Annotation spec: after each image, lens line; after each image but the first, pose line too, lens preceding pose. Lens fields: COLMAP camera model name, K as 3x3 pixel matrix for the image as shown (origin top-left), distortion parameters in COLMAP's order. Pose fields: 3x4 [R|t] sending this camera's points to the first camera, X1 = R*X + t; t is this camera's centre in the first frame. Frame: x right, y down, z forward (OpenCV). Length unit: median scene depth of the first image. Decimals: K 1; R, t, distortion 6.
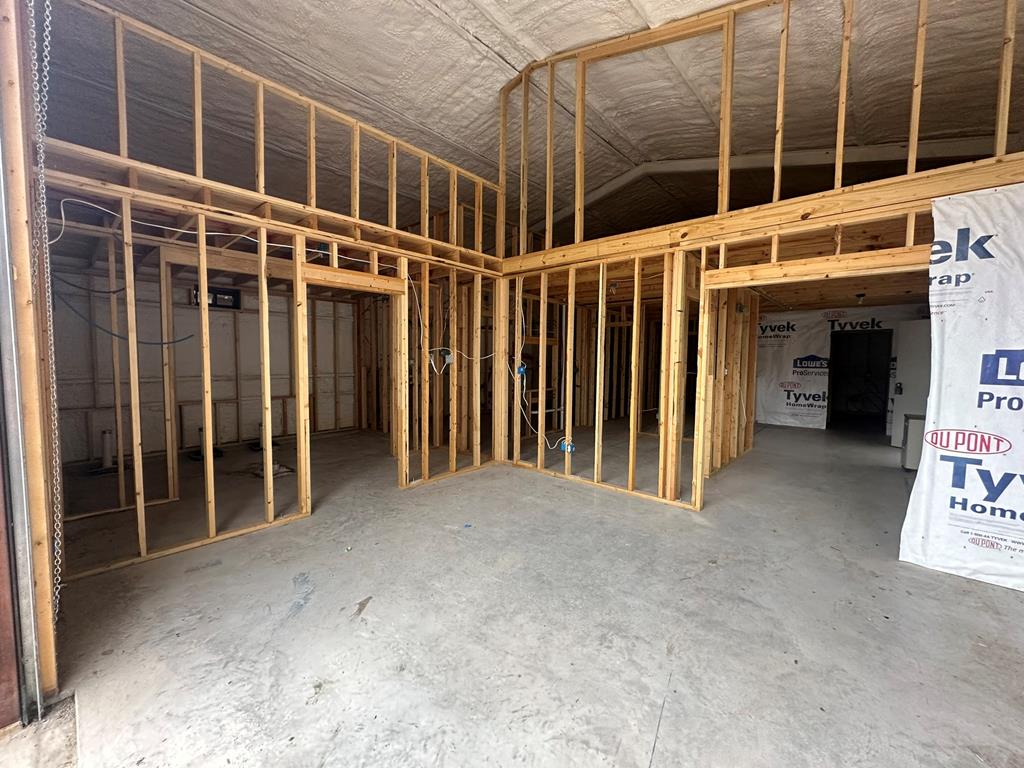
lens RADIAL K [[410.4, 0, 510.1], [0, 410.4, 382.9], [0, 0, 1]] dist [0.000241, -0.000040]
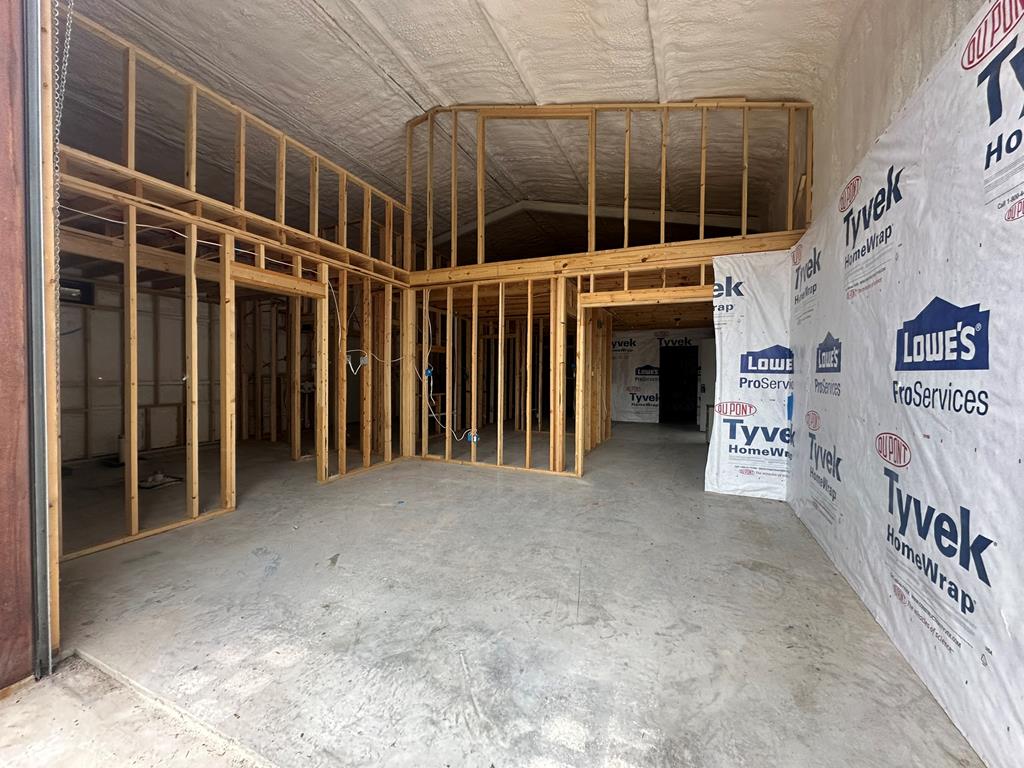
lens RADIAL K [[410.4, 0, 512.7], [0, 410.4, 382.4], [0, 0, 1]] dist [0.000241, -0.000040]
pose [[0.949030, -0.006768, 0.315113, -0.153278], [0.019383, 0.999130, -0.036916, 0.059590], [-0.314589, 0.041142, 0.948336, -0.177708]]
